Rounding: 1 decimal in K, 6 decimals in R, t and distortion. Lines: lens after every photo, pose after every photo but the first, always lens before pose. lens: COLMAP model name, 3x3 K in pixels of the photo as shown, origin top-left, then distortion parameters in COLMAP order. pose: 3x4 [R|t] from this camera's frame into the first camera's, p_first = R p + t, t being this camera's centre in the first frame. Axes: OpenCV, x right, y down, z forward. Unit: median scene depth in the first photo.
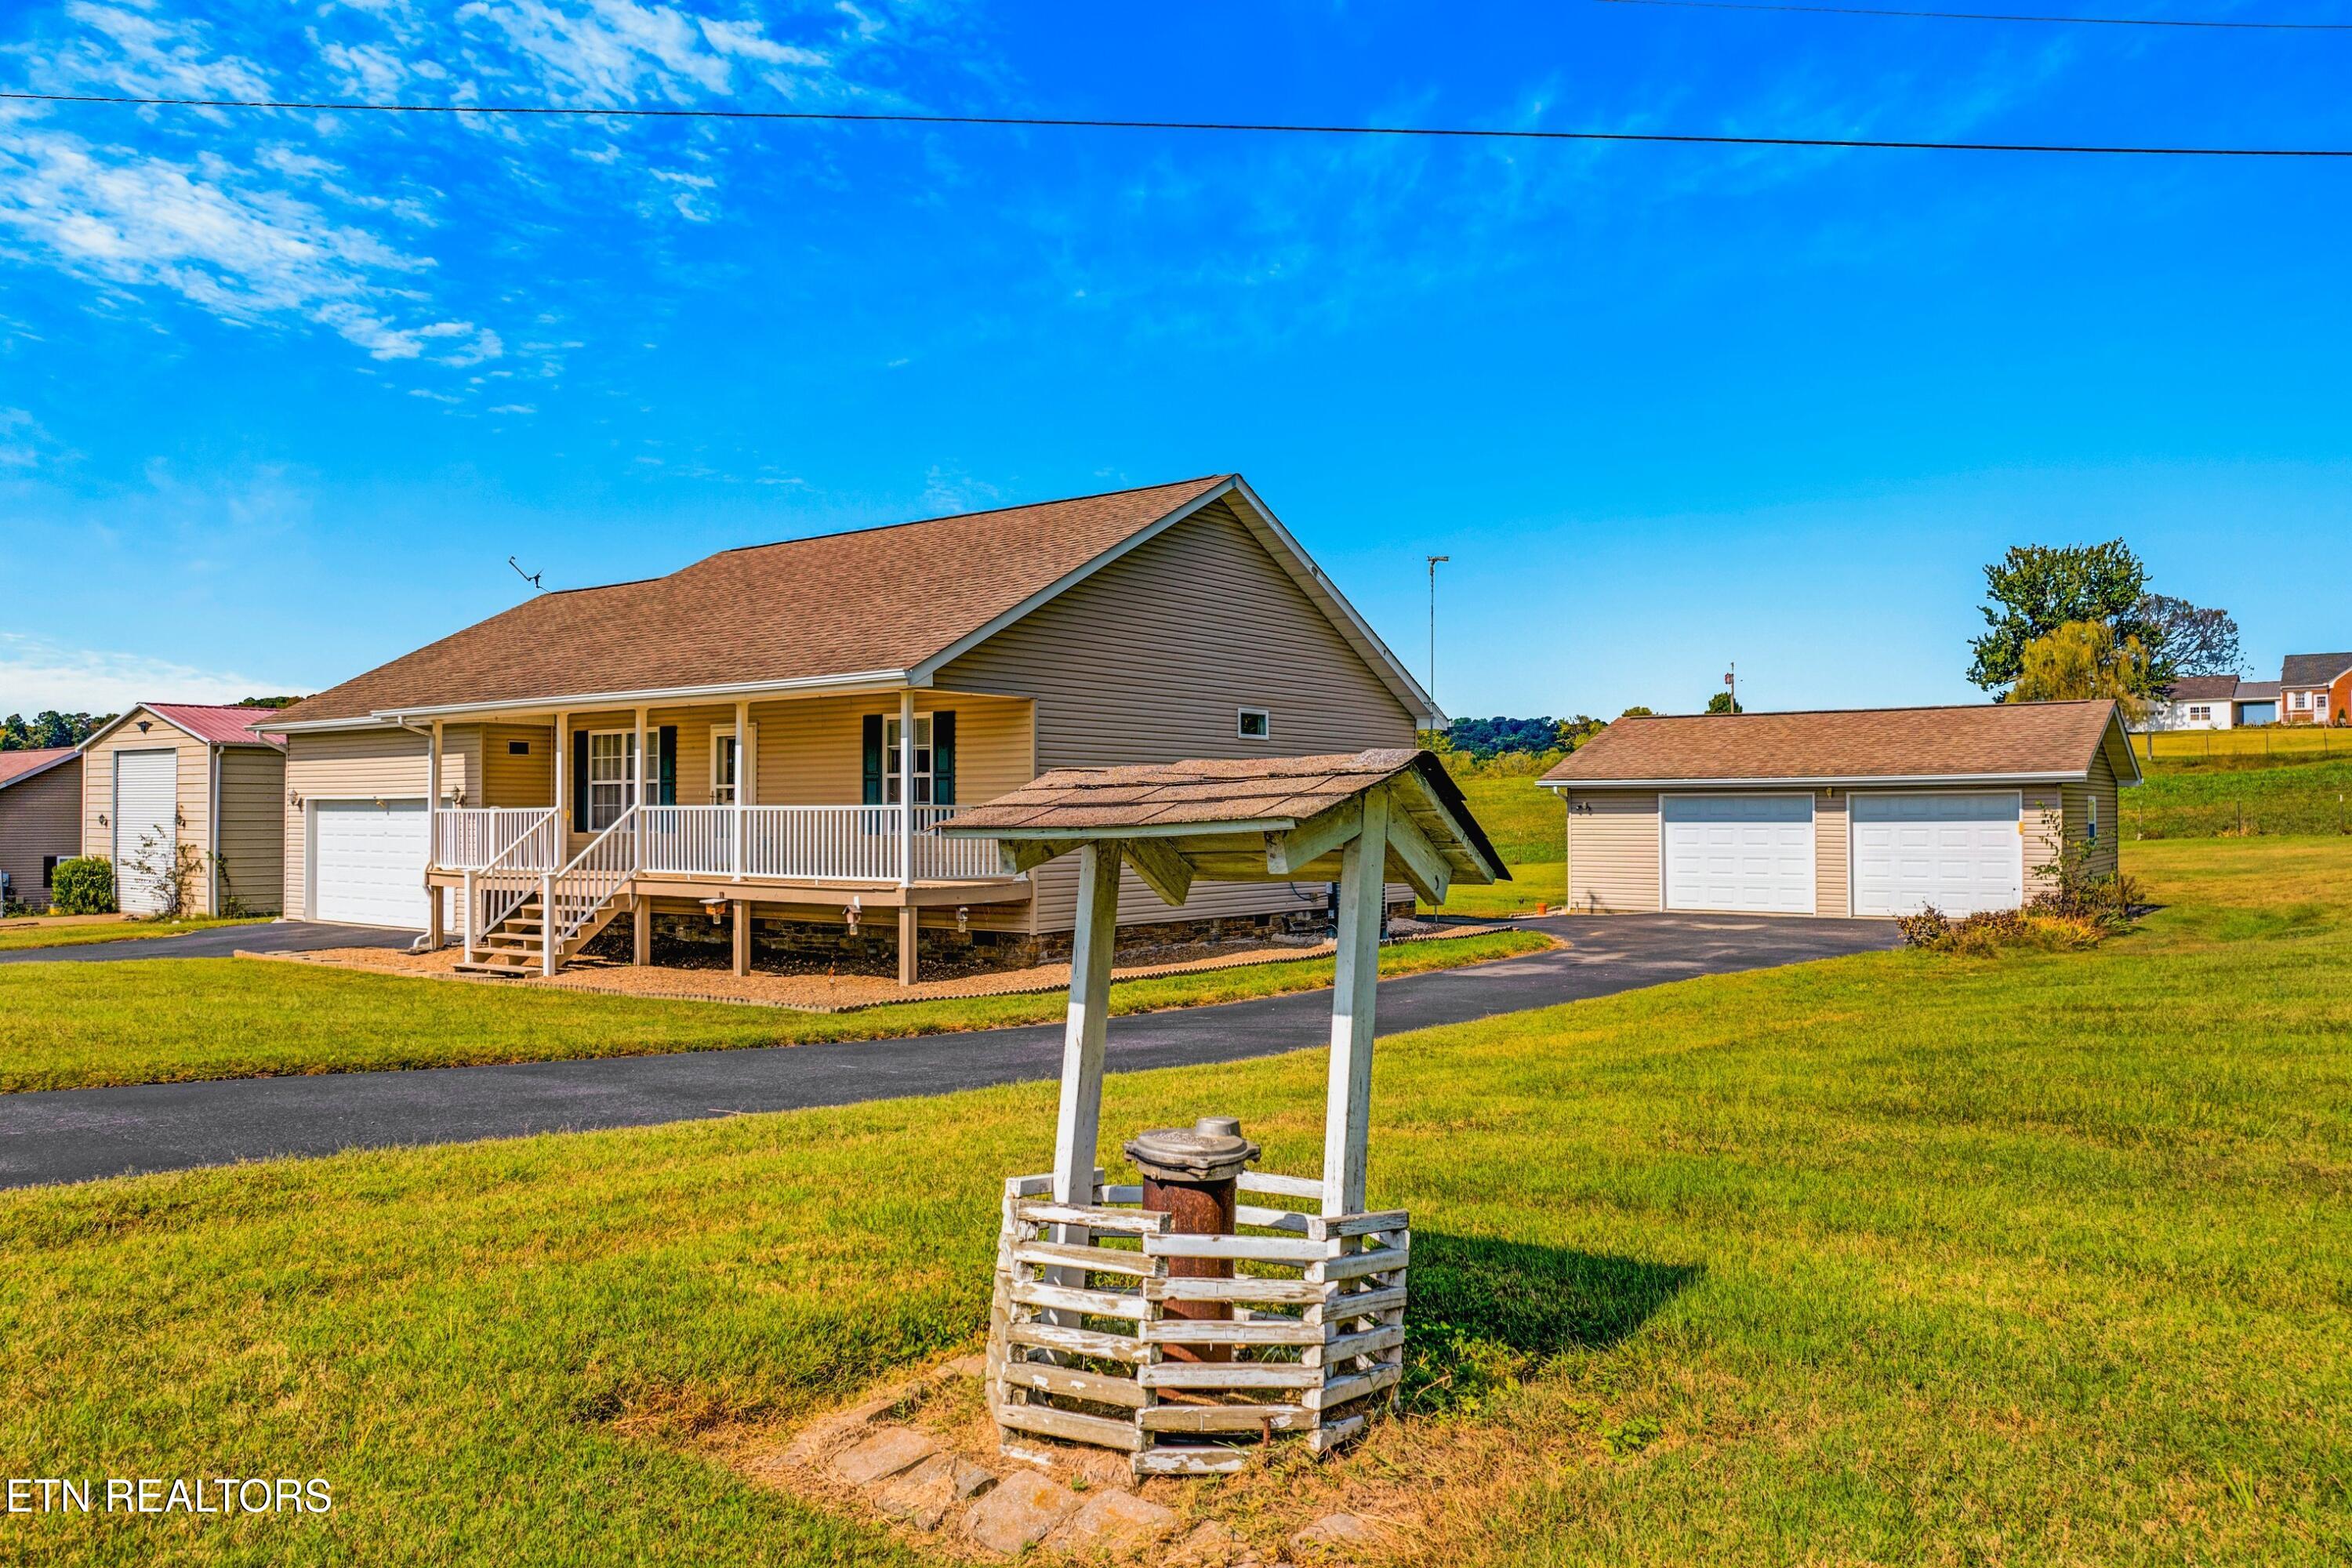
lens RADIAL K [[1750.3, 0, 1176.0], [0, 1750.3, 784.0], [0, 0, 1]] dist [-0.023750, 0.007933]
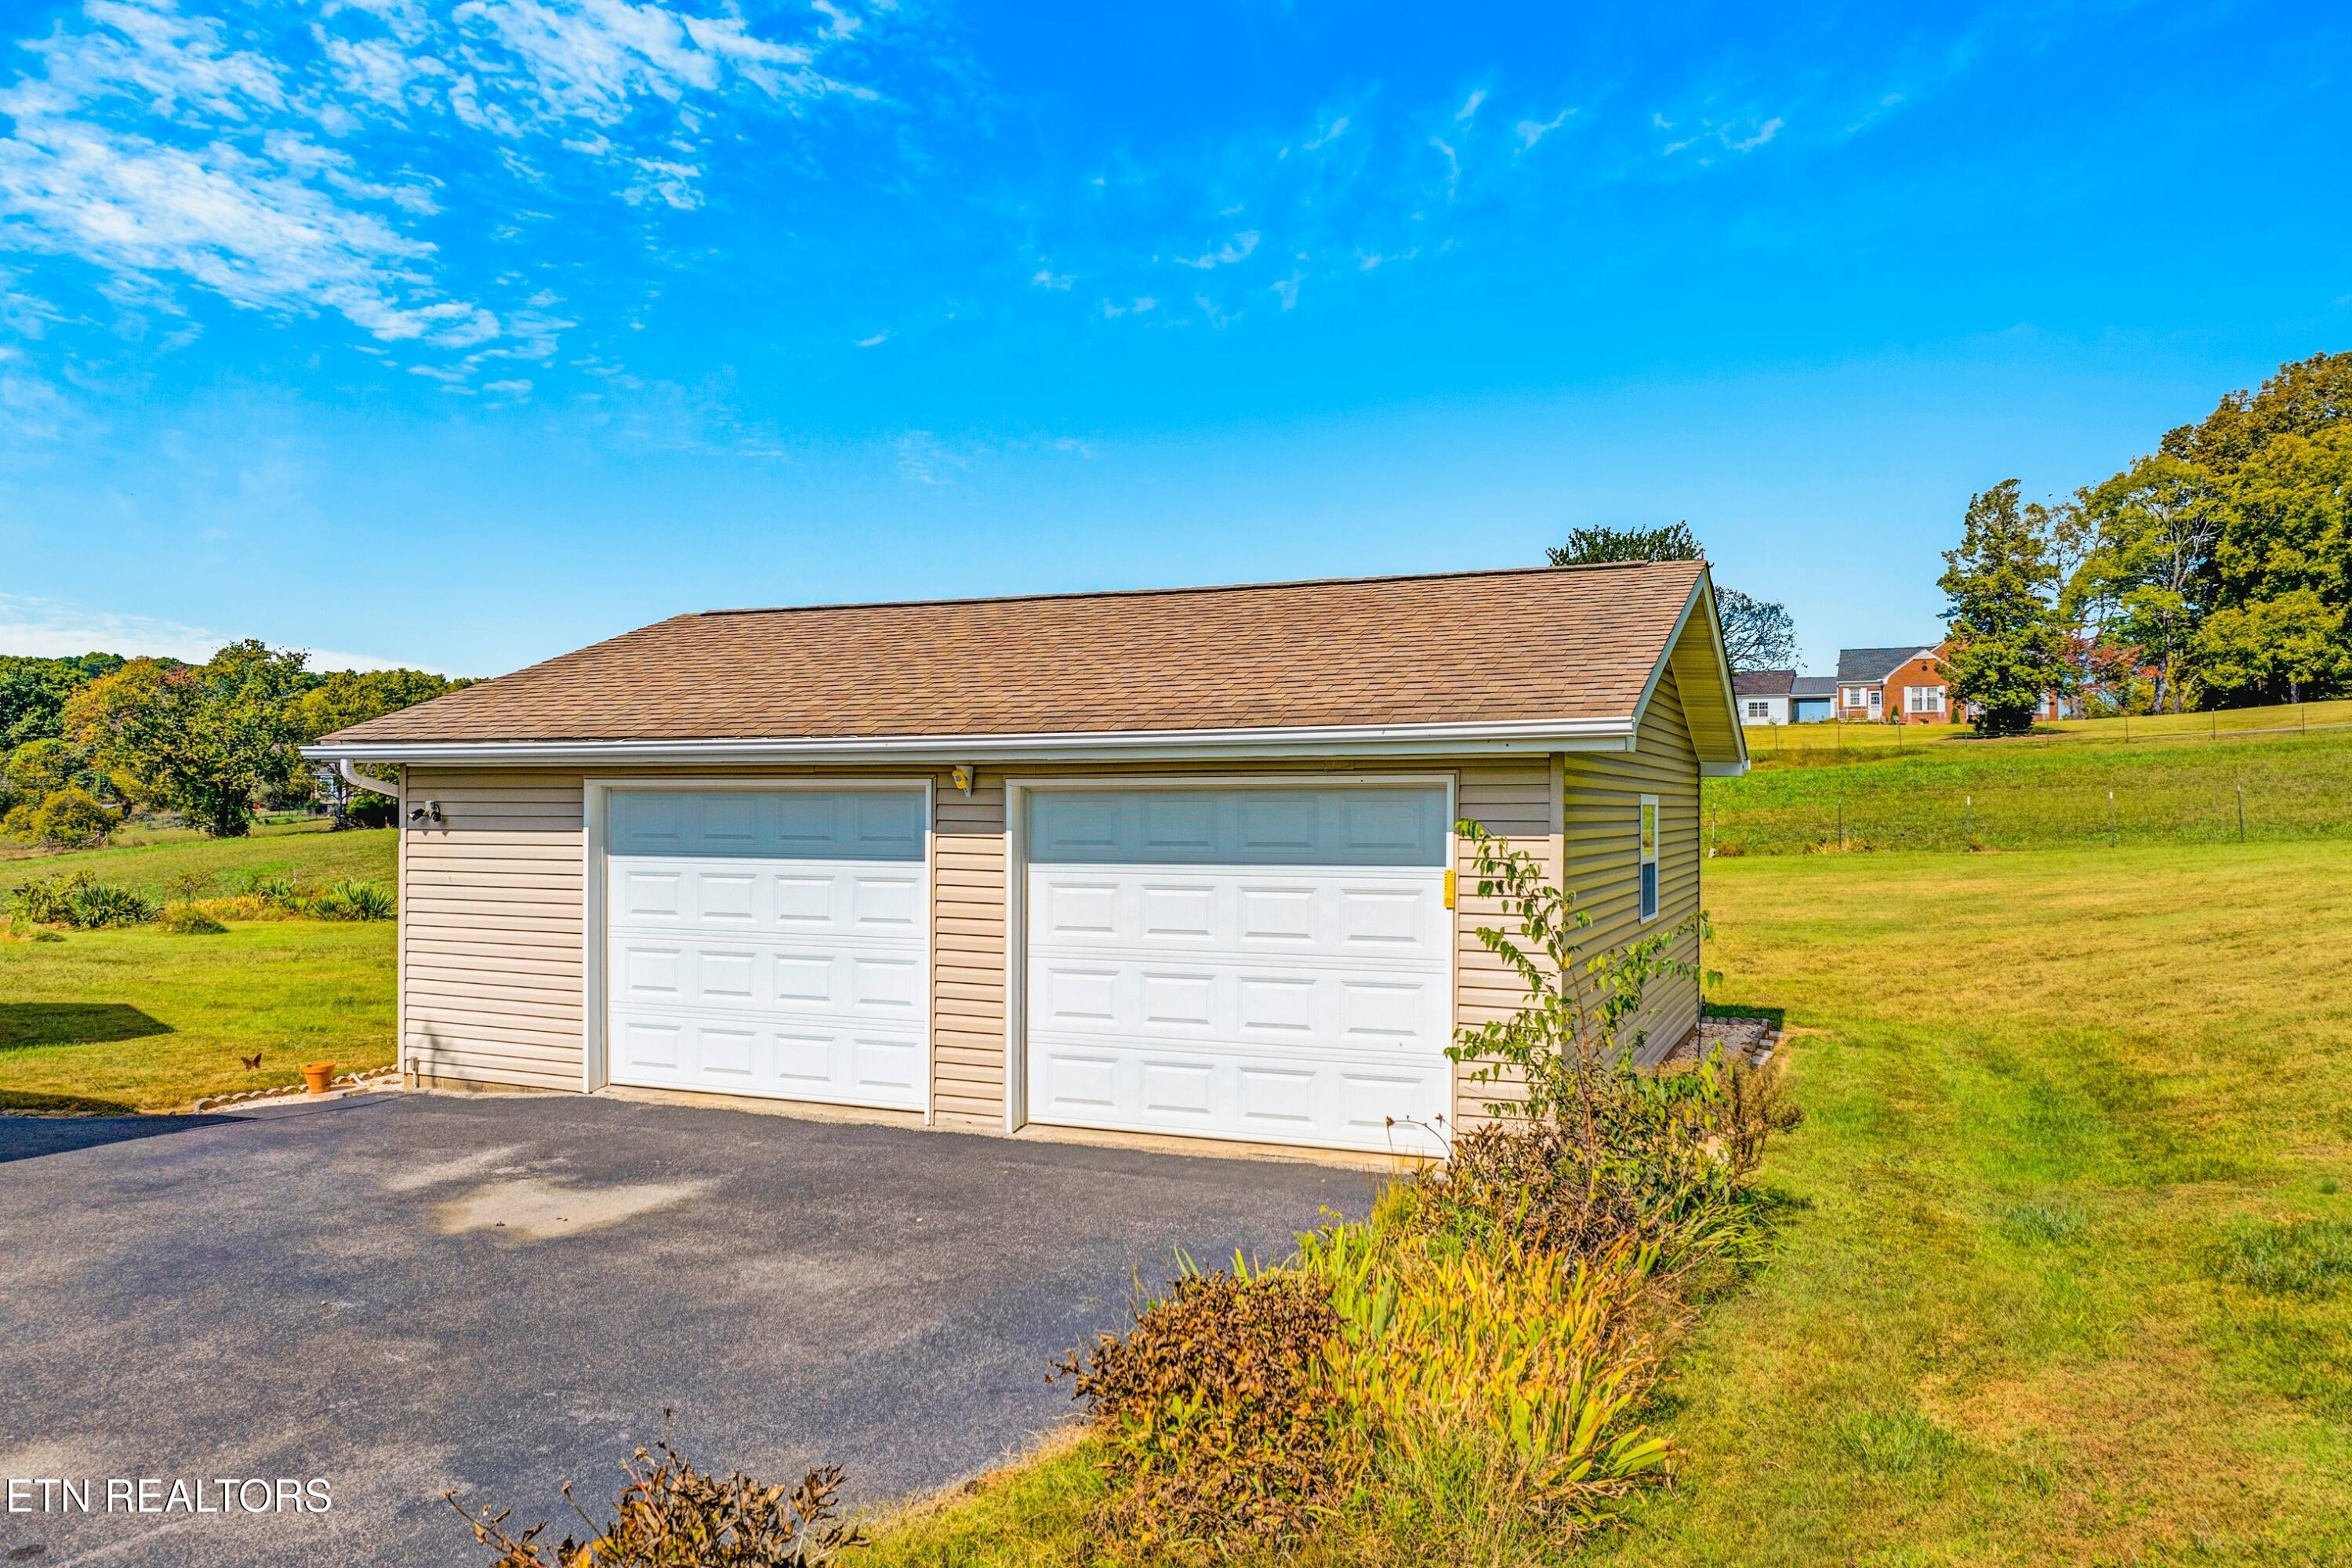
lens RADIAL K [[1717.6, 0, 1176.0], [0, 1717.6, 784.0], [0, 0, 1]] dist [-0.000905, 0.001063]
pose [[0.977104, 0.009210, 0.212562, 0.122432], [-0.009990, 0.999947, 0.002597, 0.001561], [-0.212527, -0.004661, 0.977144, 0.232079]]
